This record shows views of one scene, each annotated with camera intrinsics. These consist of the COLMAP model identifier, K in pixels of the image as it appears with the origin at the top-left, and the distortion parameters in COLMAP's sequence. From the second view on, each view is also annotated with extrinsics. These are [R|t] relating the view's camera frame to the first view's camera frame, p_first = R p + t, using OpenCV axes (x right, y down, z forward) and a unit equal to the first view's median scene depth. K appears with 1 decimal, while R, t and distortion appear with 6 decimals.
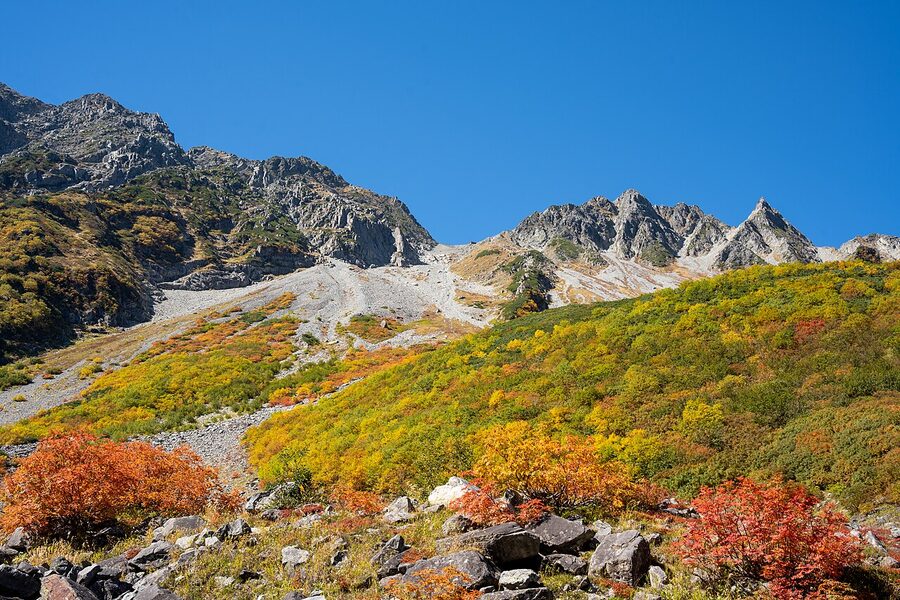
lens RADIAL K [[1002.1, 0, 450.0], [0, 1002.1, 300.0], [0, 0, 1]] dist [0.015045, 0.007284]
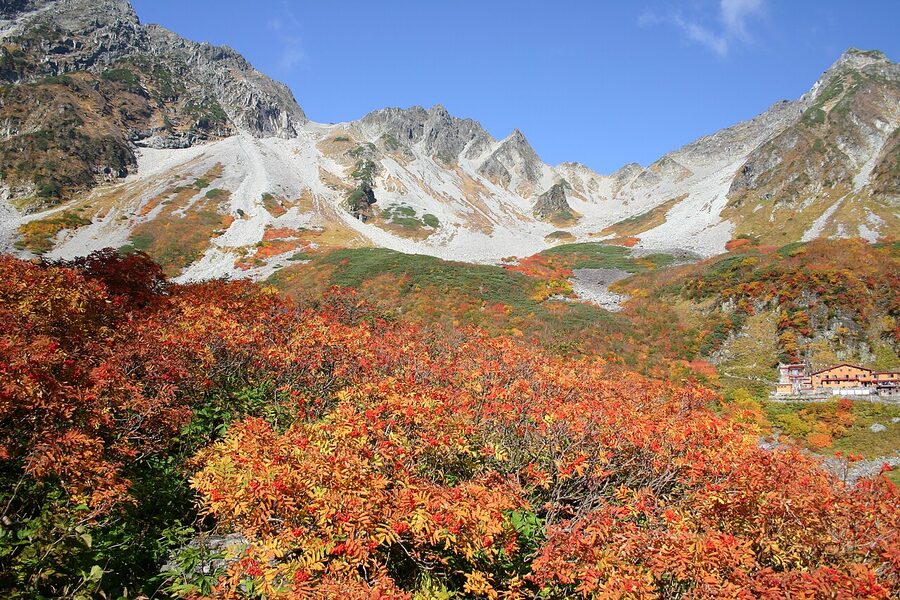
lens RADIAL K [[733.8, 0, 450.0], [0, 733.8, 300.0], [0, 0, 1]] dist [-0.158251, 0.128485]
pose [[0.964784, 0.125504, 0.231174, -0.028798], [-0.175035, 0.962331, 0.208044, -0.070889], [-0.196355, -0.241181, 0.950409, -0.168644]]
